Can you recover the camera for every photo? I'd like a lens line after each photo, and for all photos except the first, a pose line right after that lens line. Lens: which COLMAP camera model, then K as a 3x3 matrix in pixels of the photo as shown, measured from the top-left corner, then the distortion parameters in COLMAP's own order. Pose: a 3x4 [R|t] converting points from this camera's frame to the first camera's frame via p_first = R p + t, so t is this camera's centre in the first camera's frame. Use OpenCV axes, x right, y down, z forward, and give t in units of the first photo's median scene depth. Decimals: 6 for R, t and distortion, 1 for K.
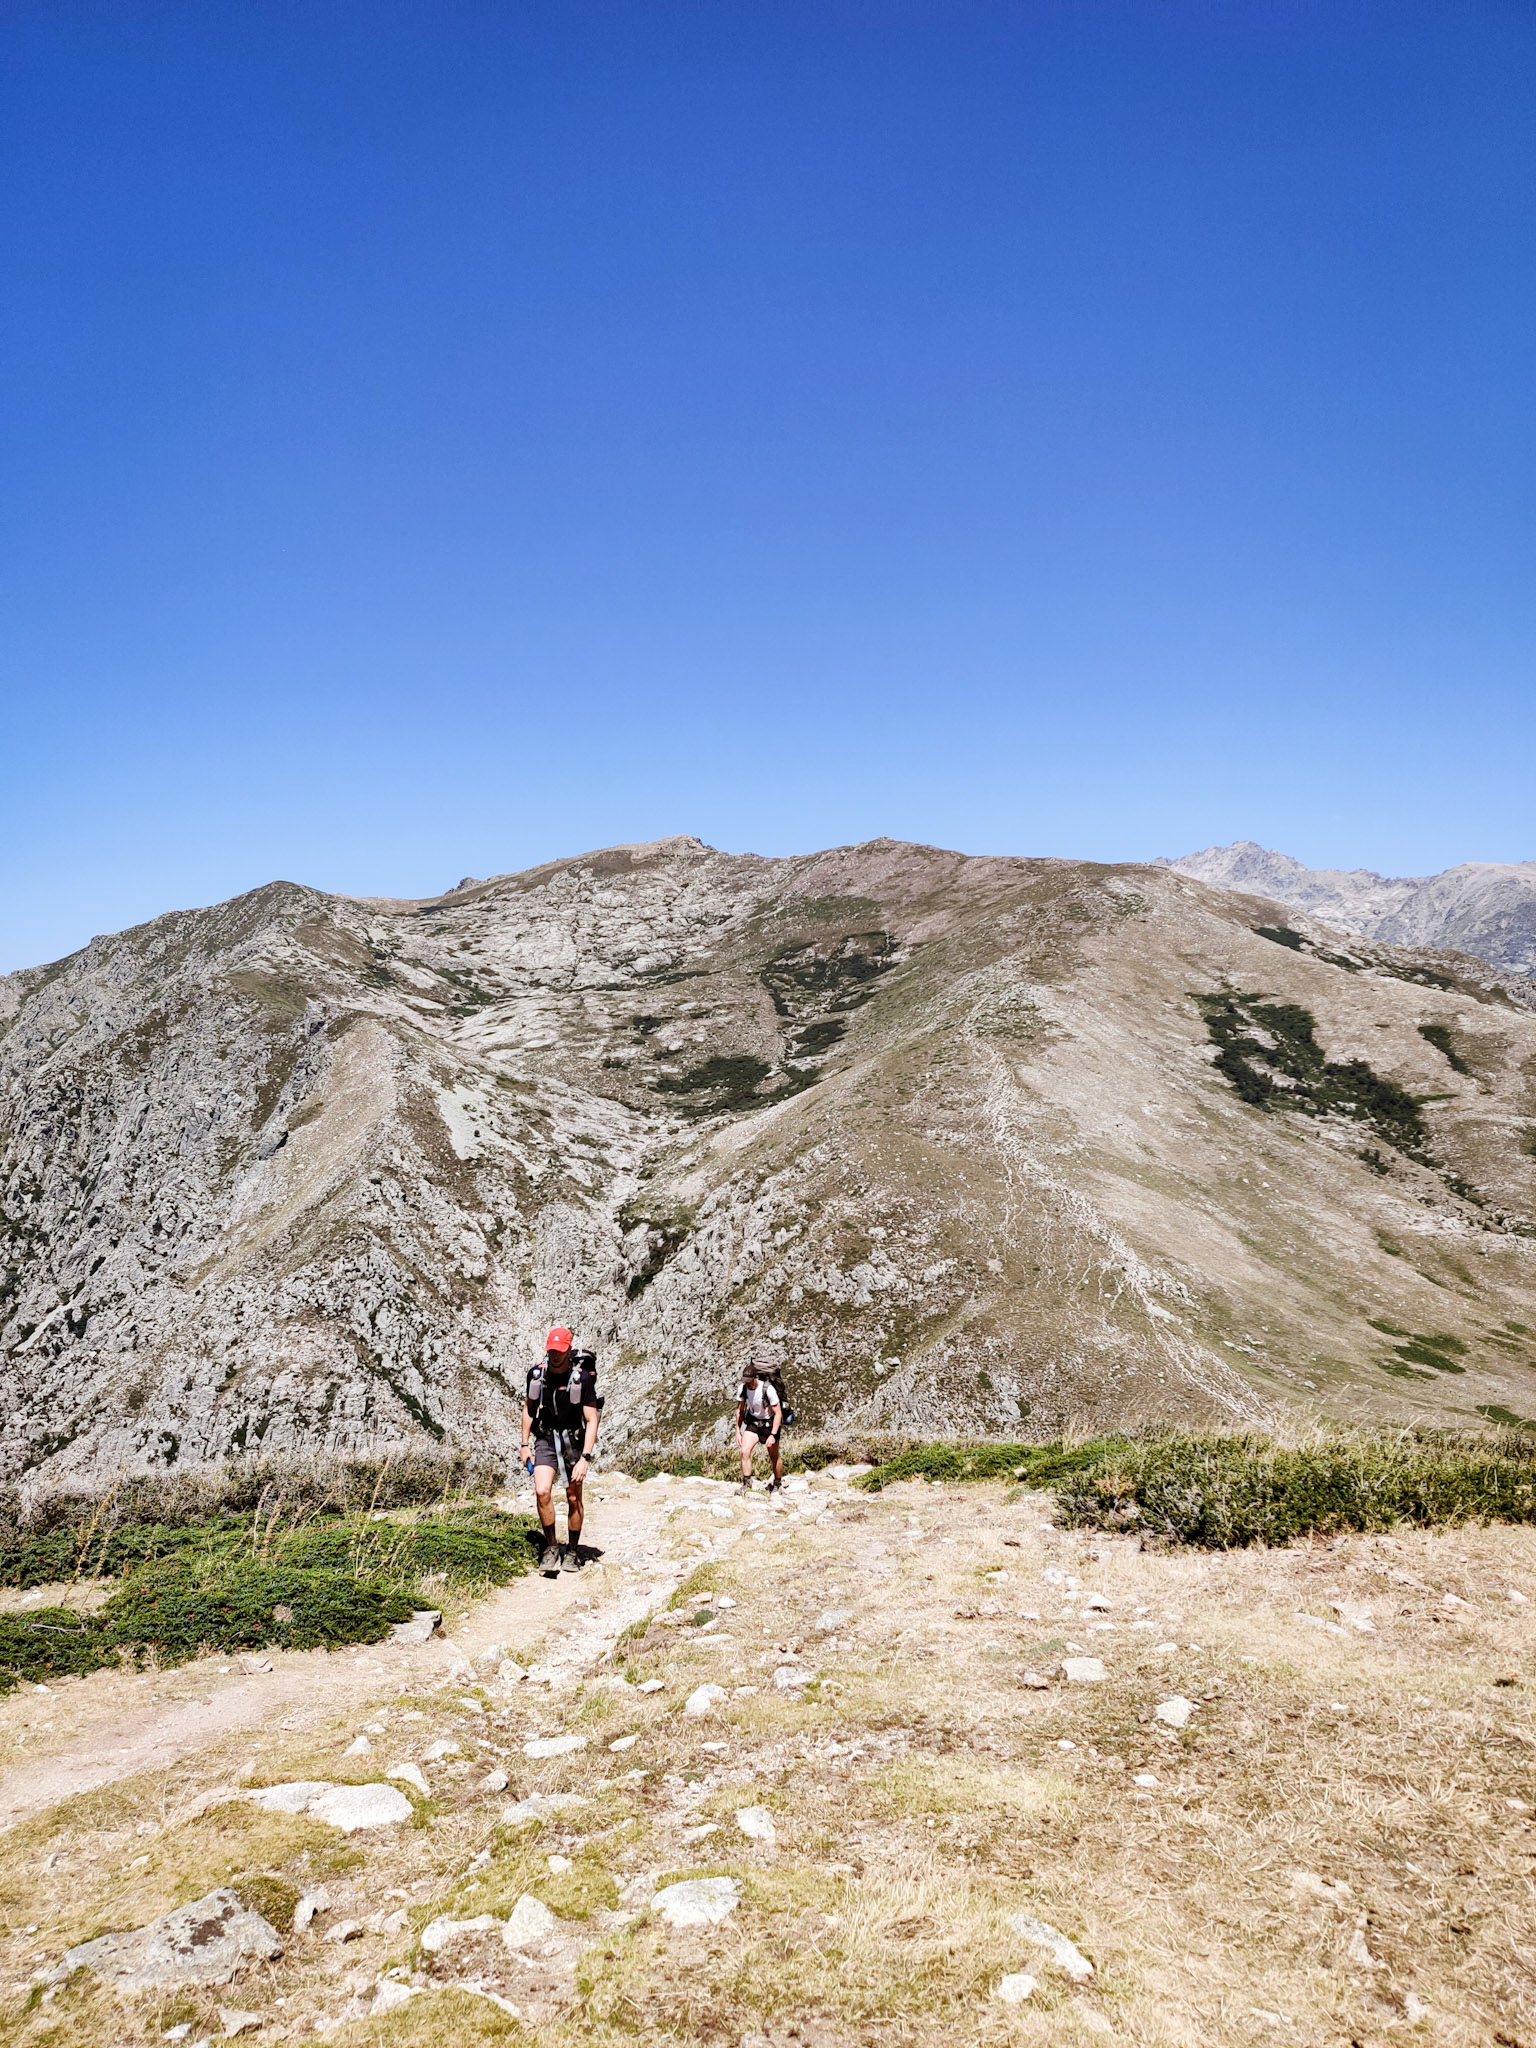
lens RADIAL K [[1511.2, 0, 768.0], [0, 1511.2, 1024.0], [0, 0, 1]] dist [0.097565, -0.232655]
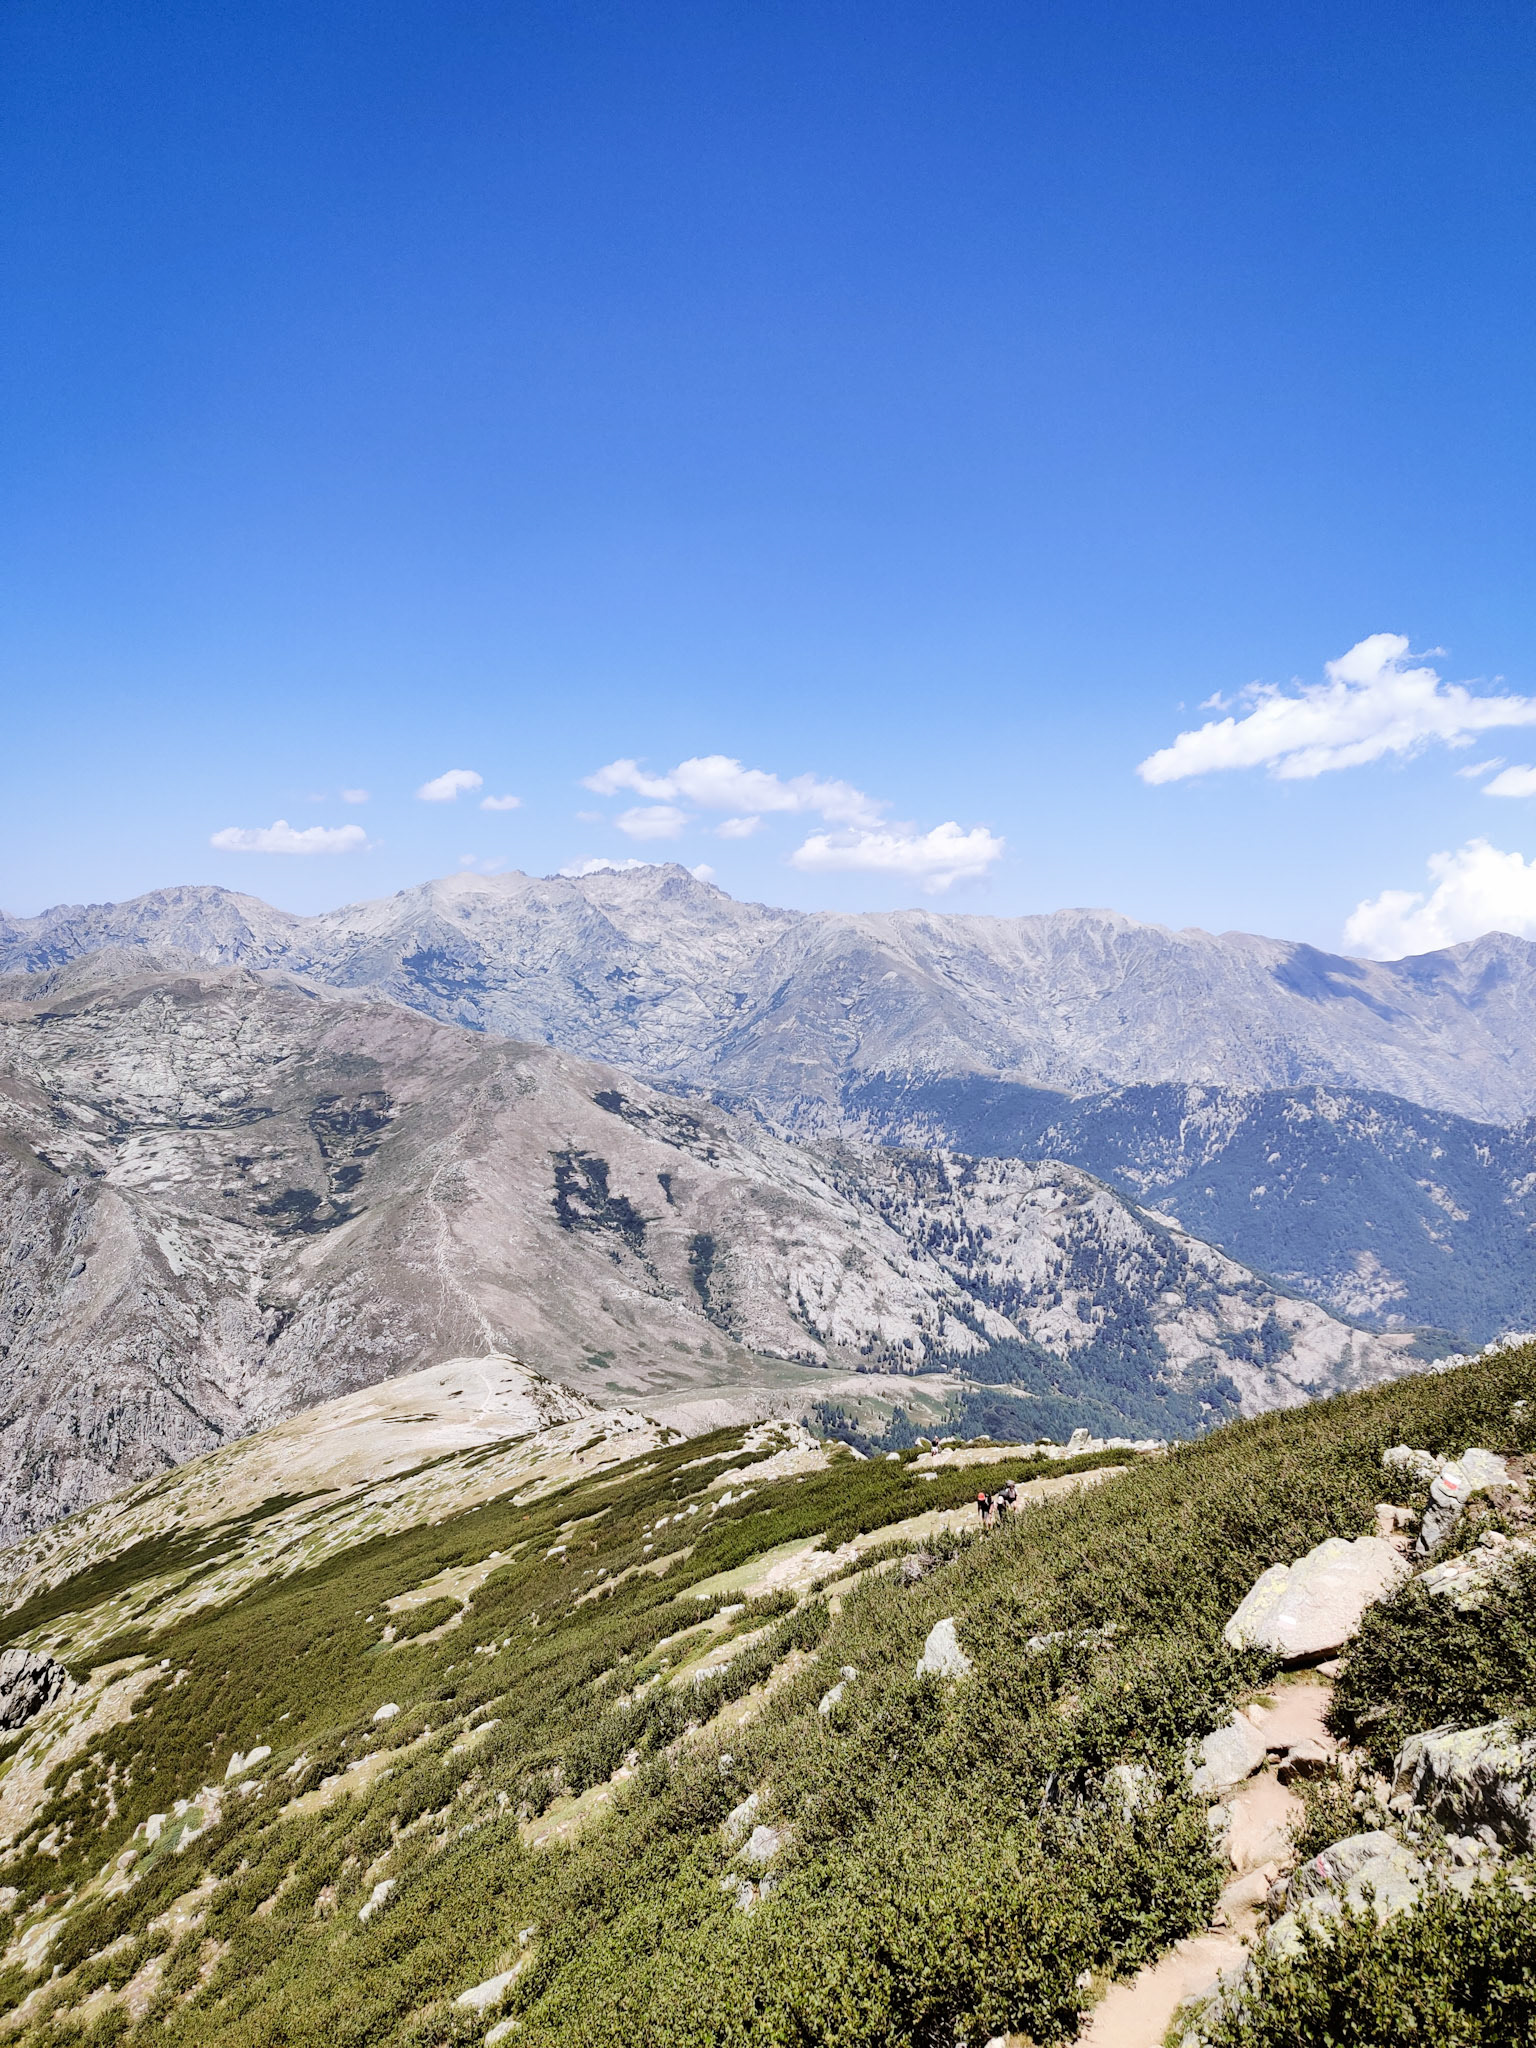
lens RADIAL K [[1511.2, 0, 768.0], [0, 1511.2, 1024.0], [0, 0, 1]] dist [0.097565, -0.232655]
pose [[0.939944, 0.039030, 0.339088, -0.132822], [-0.061496, 0.996549, 0.055758, -0.342167], [-0.335742, -0.073262, 0.939101, -0.984942]]
